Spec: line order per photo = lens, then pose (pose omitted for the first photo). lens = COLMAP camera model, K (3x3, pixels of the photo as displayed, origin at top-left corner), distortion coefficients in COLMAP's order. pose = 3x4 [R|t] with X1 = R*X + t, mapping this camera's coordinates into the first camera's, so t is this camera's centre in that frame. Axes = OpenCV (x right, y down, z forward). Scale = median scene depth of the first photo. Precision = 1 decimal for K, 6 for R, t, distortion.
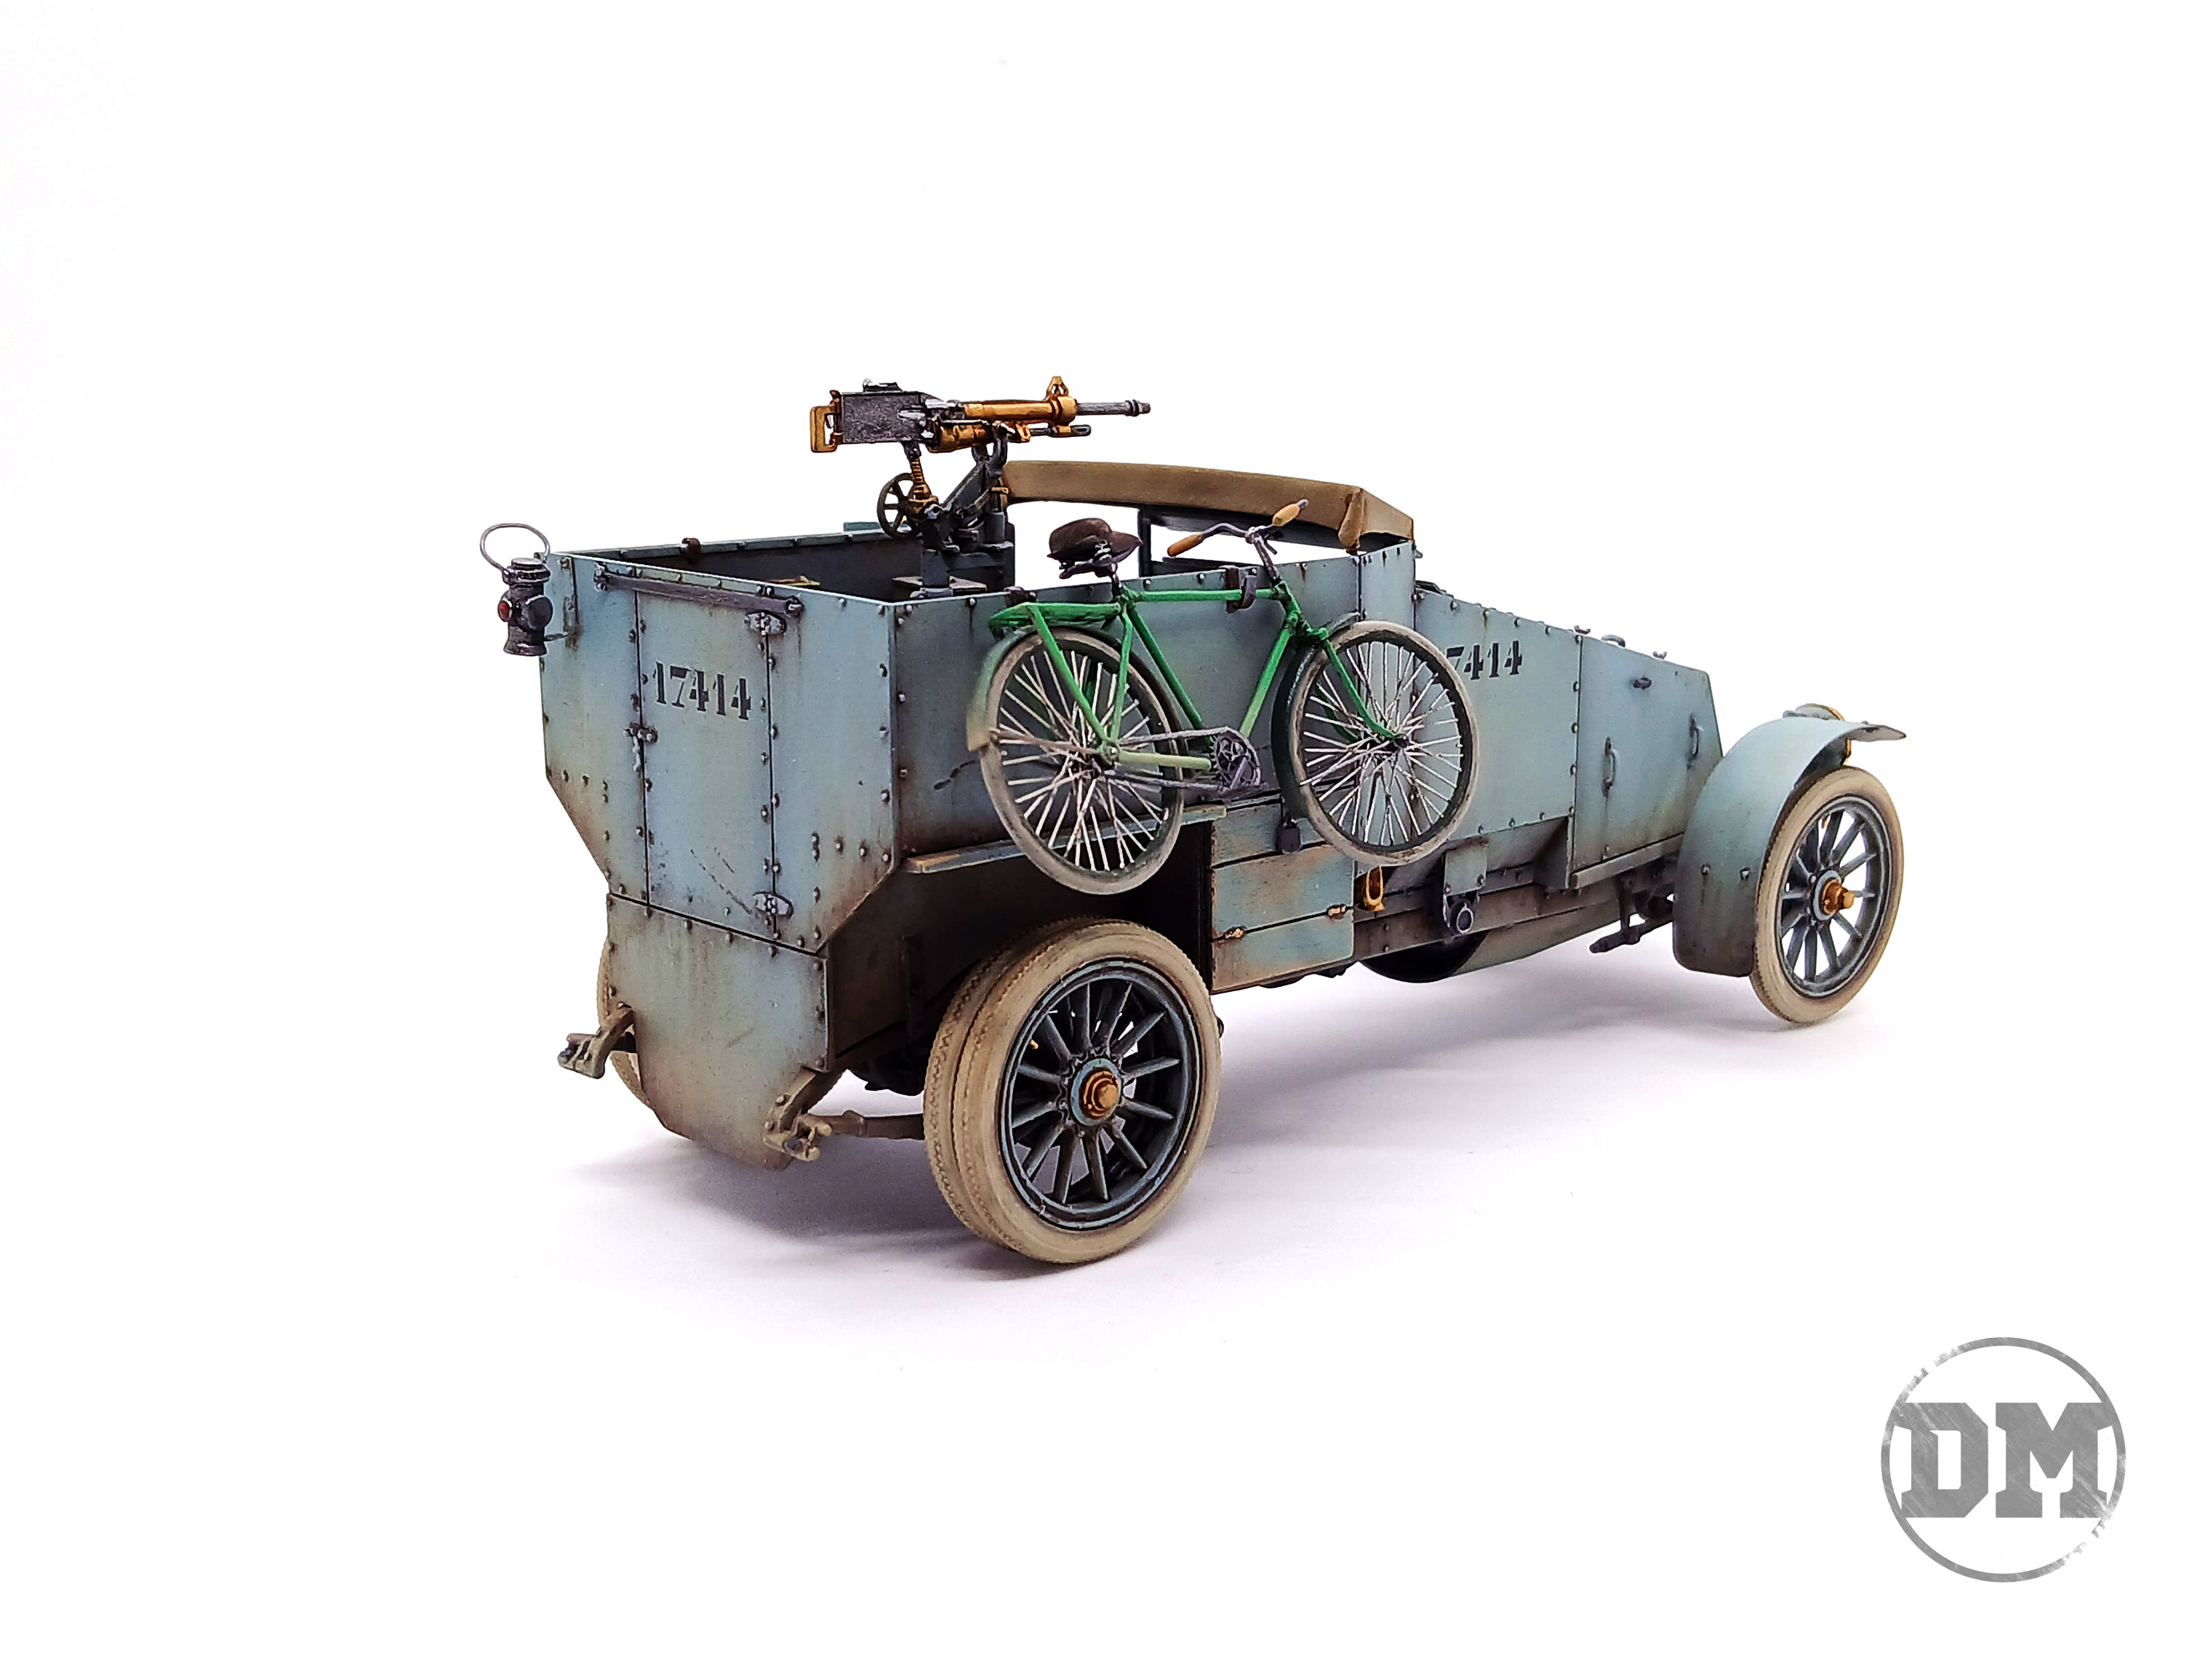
lens RADIAL K [[2730.5, 0, 1122.8], [0, 2730.5, 952.4], [0, 0, 1]] dist [0.017717, 0.000000]
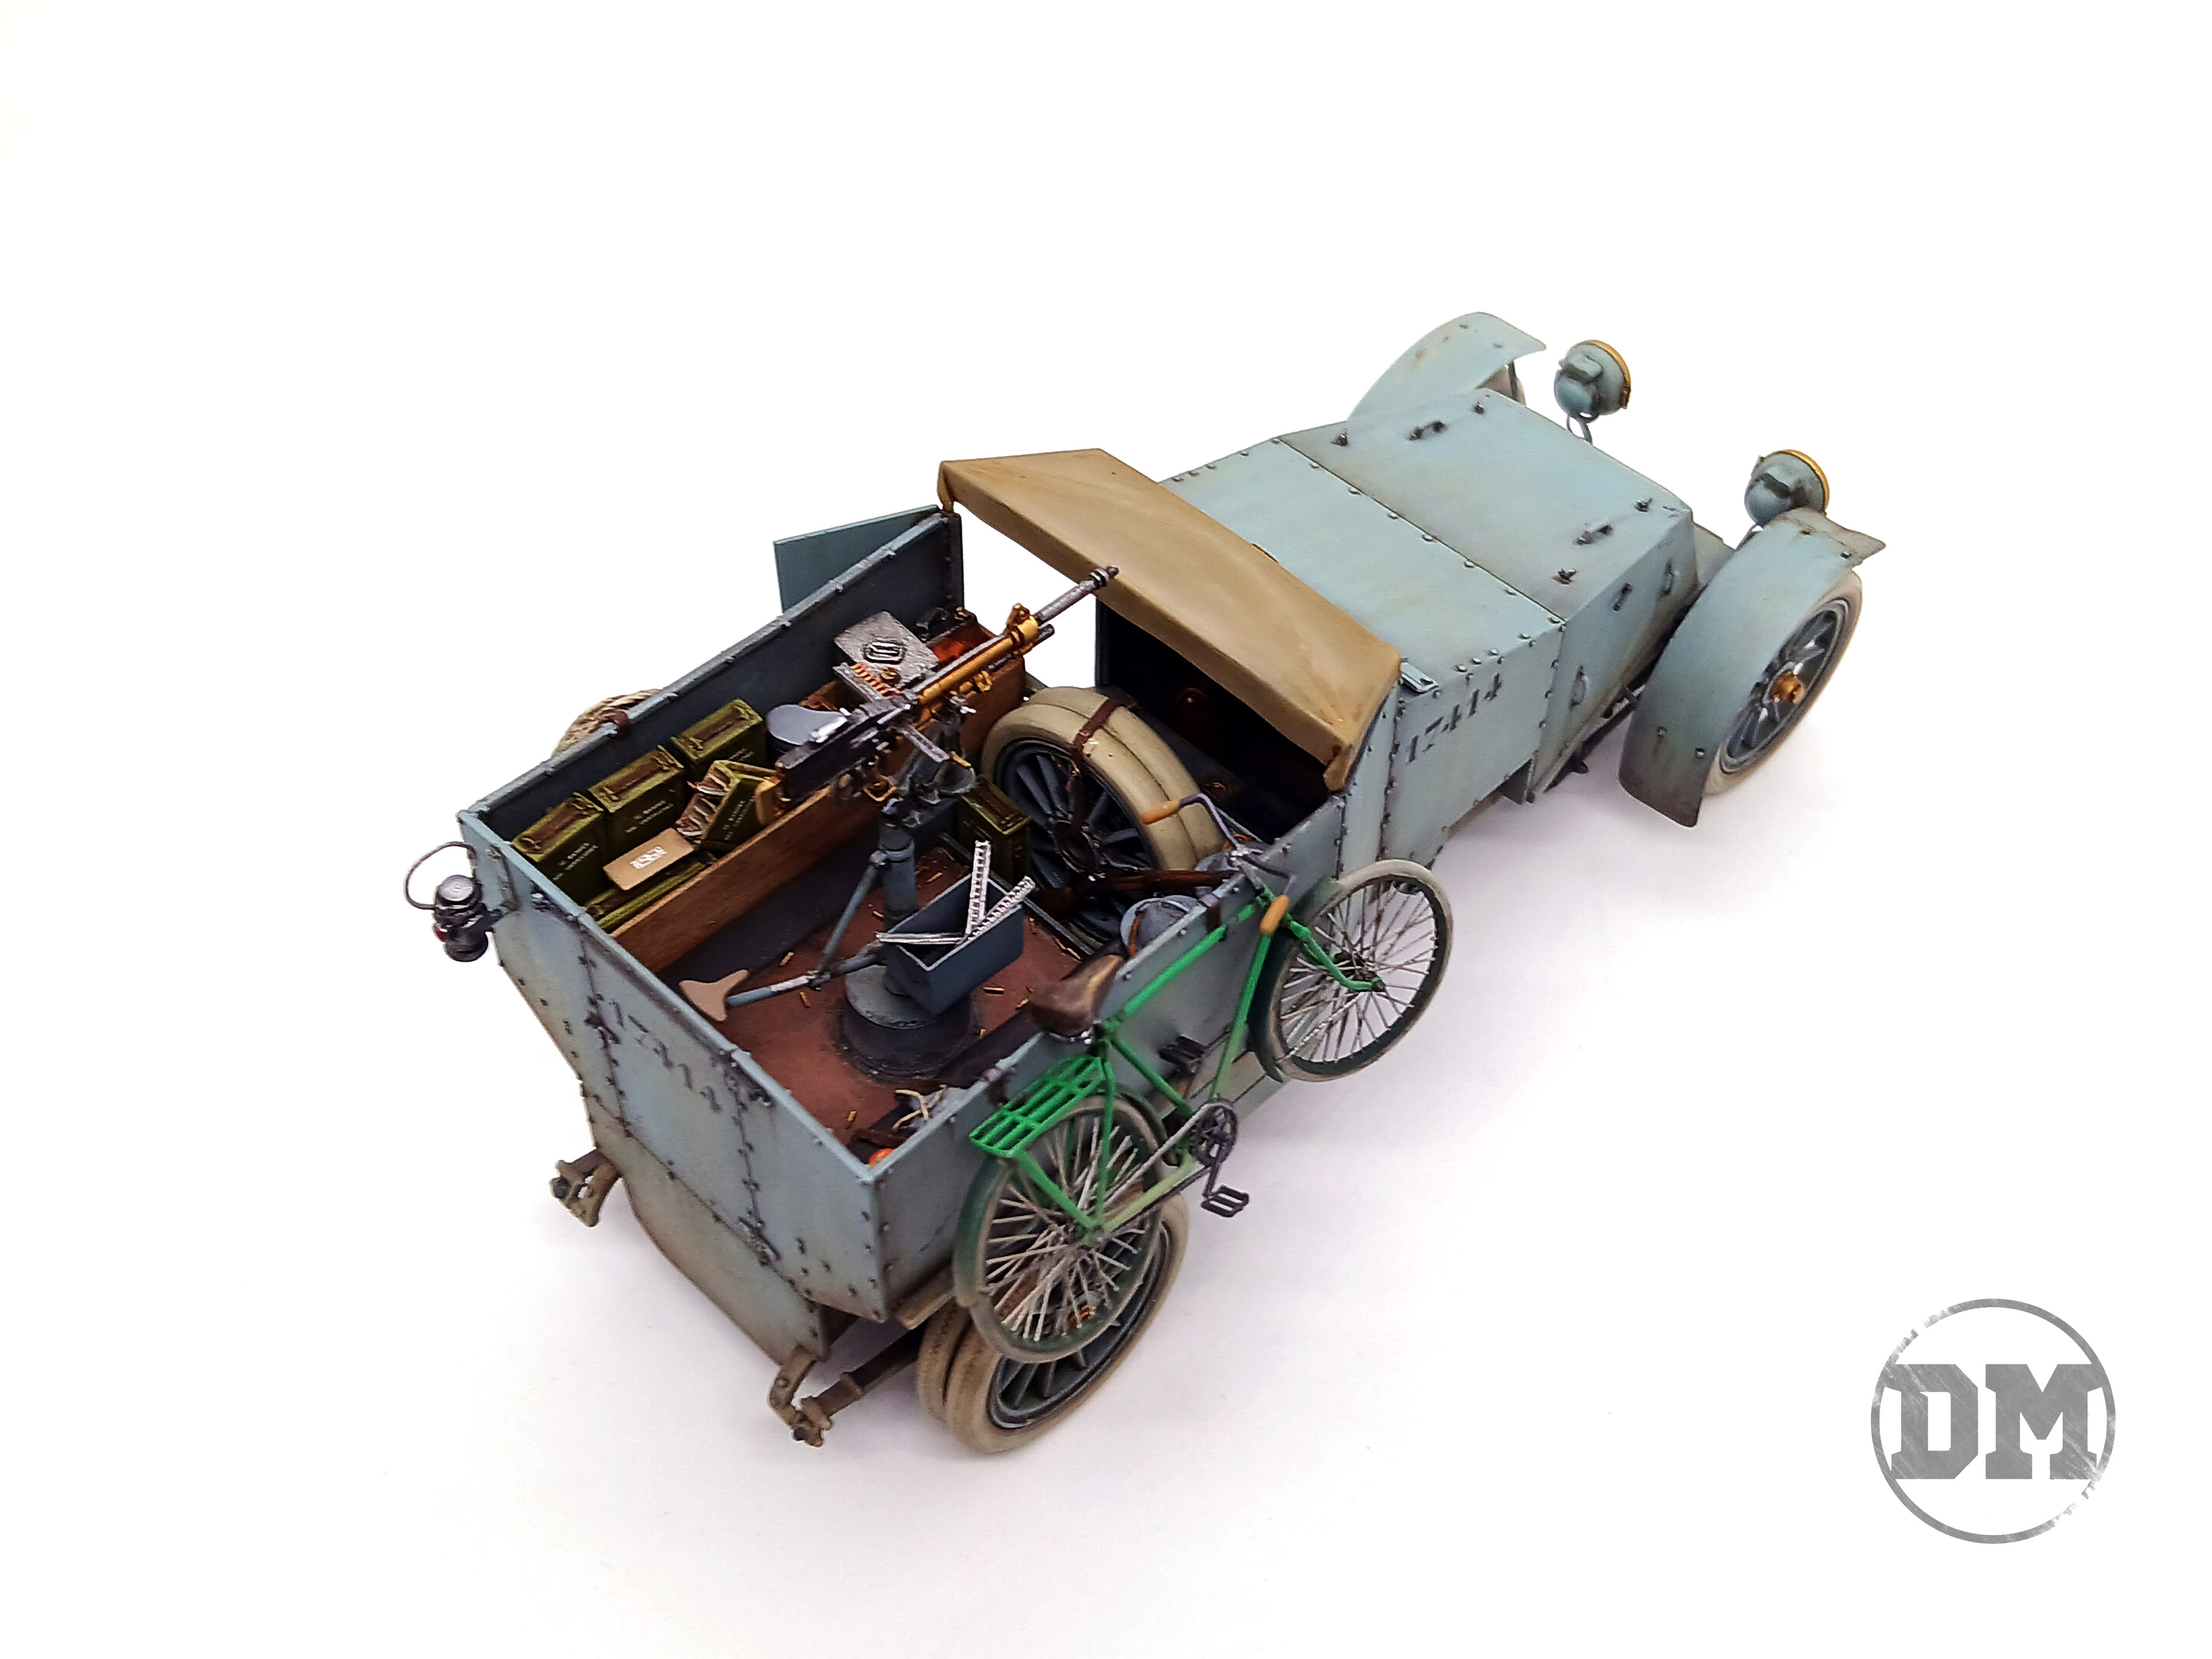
lens RADIAL K [[2525.5, 0, 1157.1], [0, 2525.5, 902.5], [0, 0, 1]] dist [0.042628, 0.000000]
pose [[0.998382, -0.017226, 0.054187, -0.026697], [-0.018746, 0.799995, 0.599714, -0.662175], [-0.053680, -0.599760, 0.798377, 0.295610]]
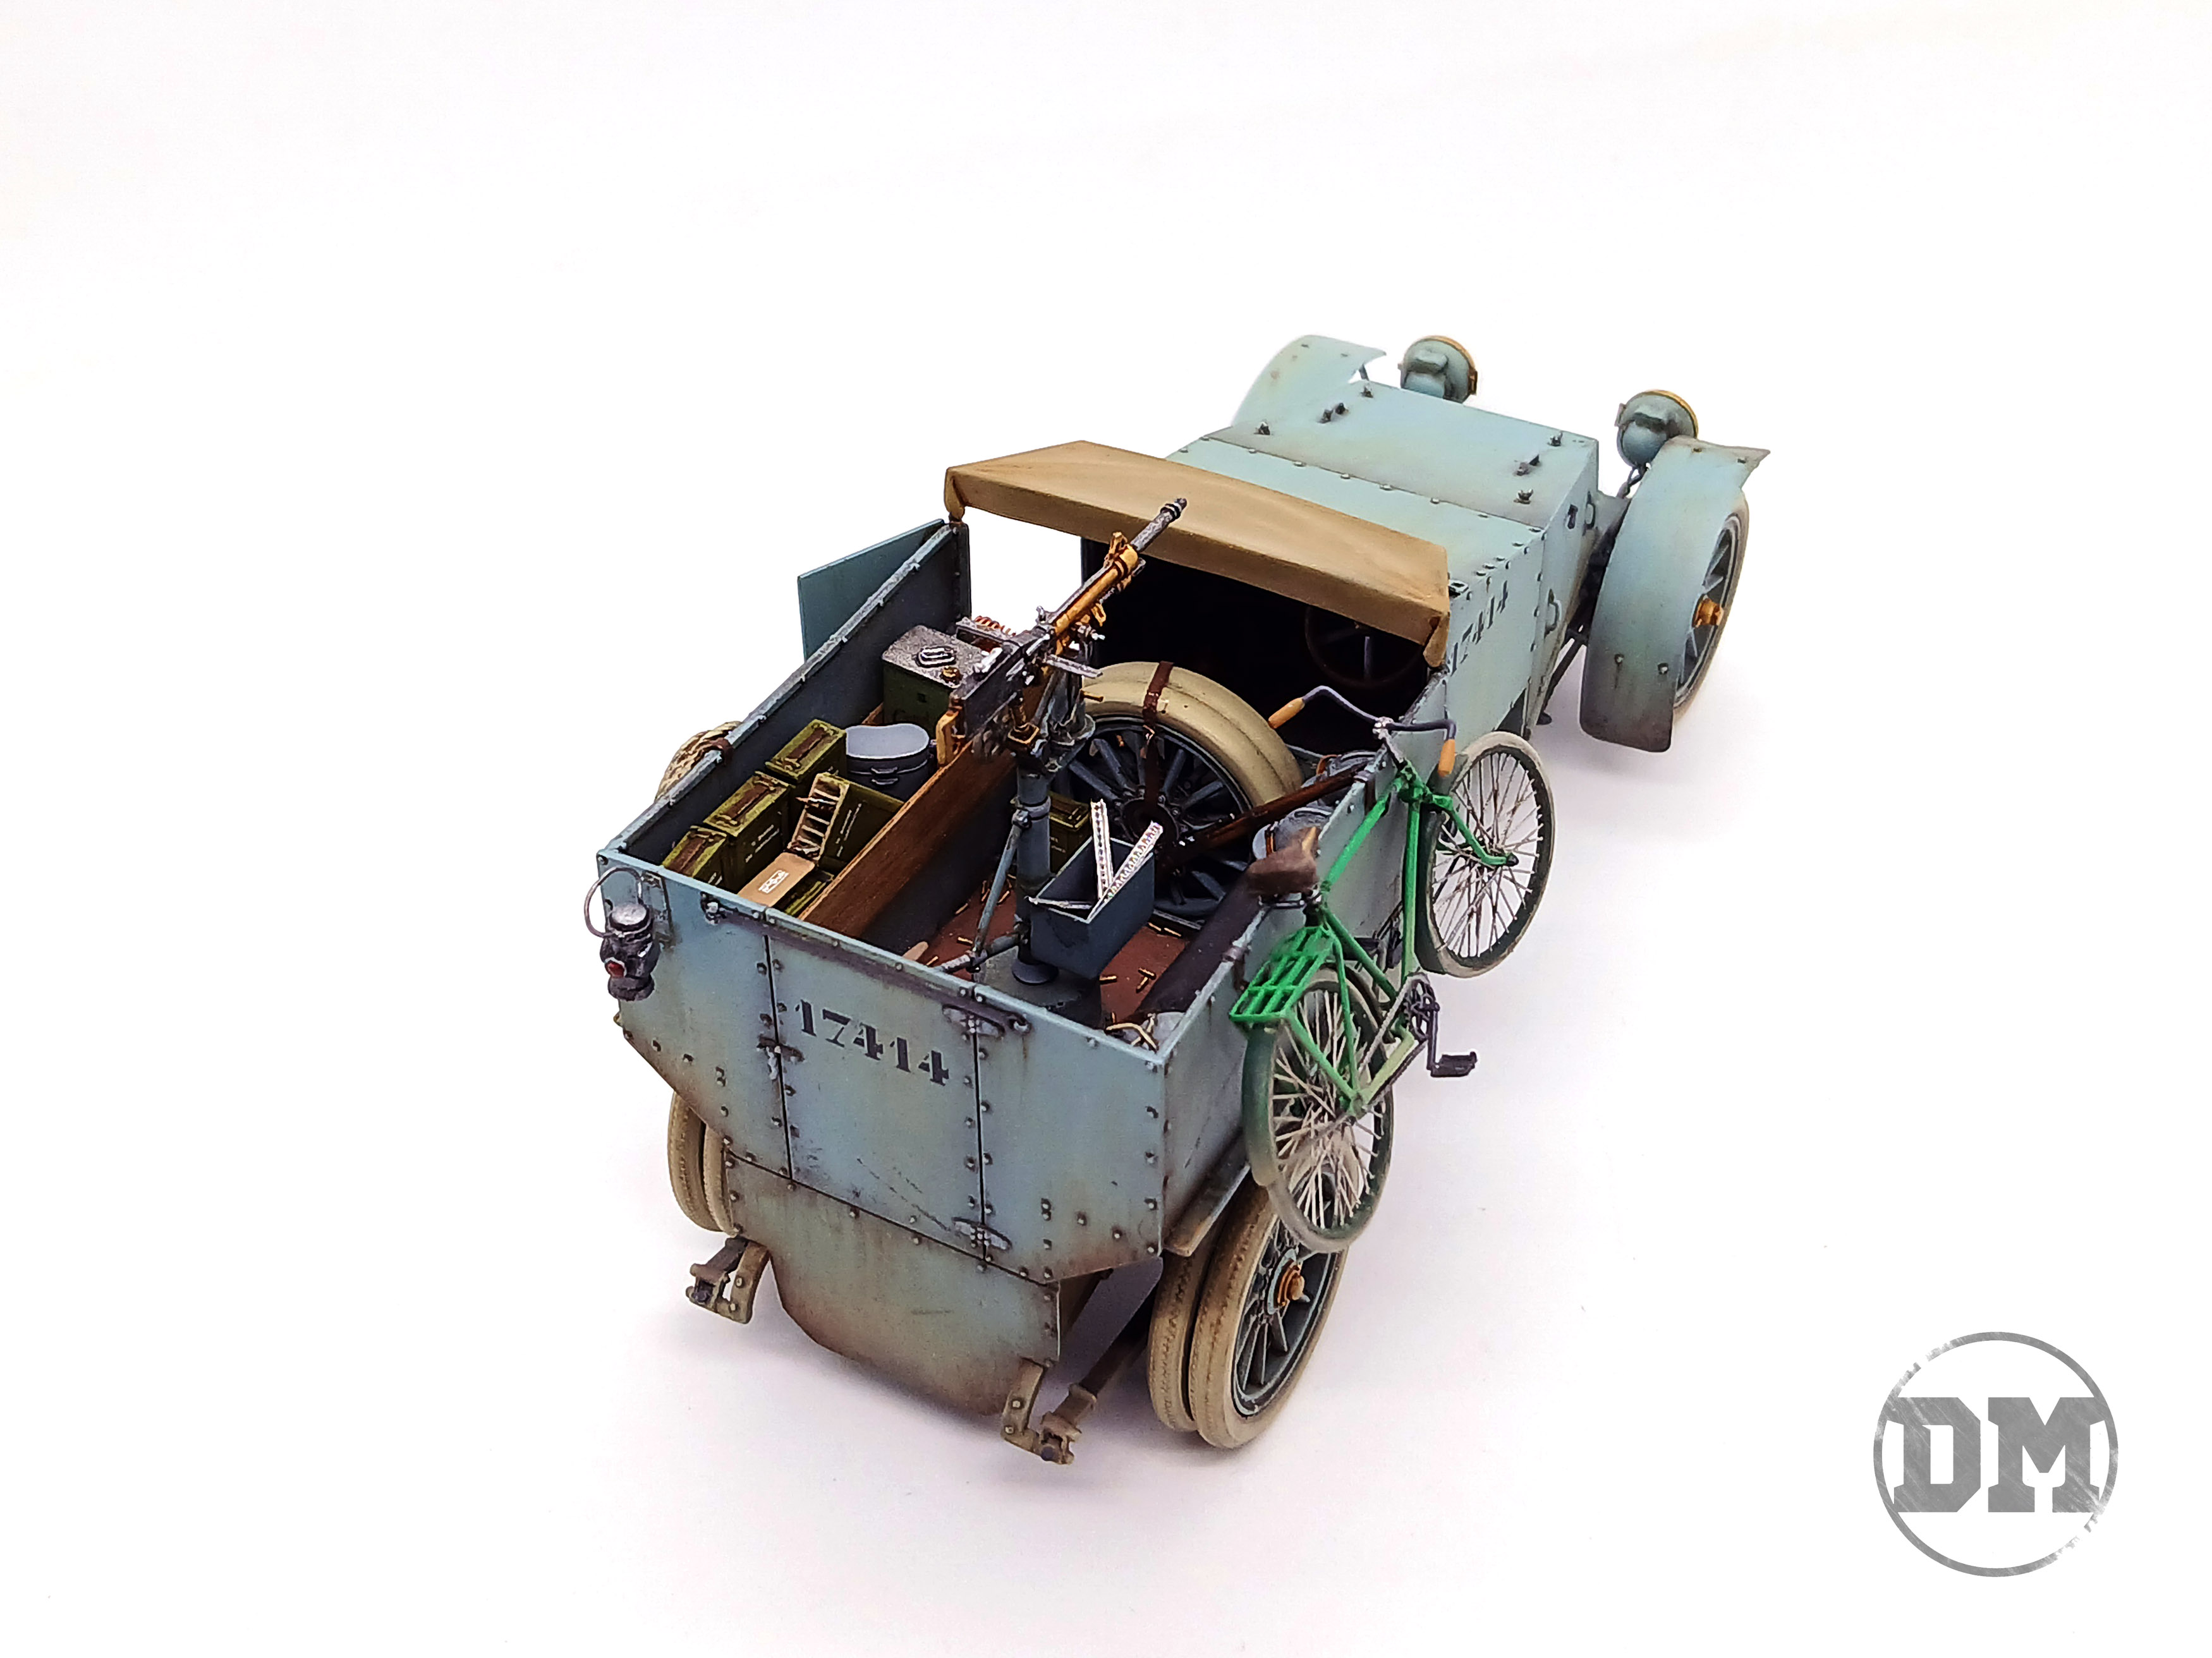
lens RADIAL K [[2916.4, 0, 1077.4], [0, 2916.4, 760.3], [0, 0, 1]] dist [-0.016441, 0.000000]
pose [[0.950822, -0.201307, 0.235398, -0.294038], [0.086920, 0.902873, 0.421028, -0.580323], [-0.297290, -0.379863, 0.875970, 0.135133]]
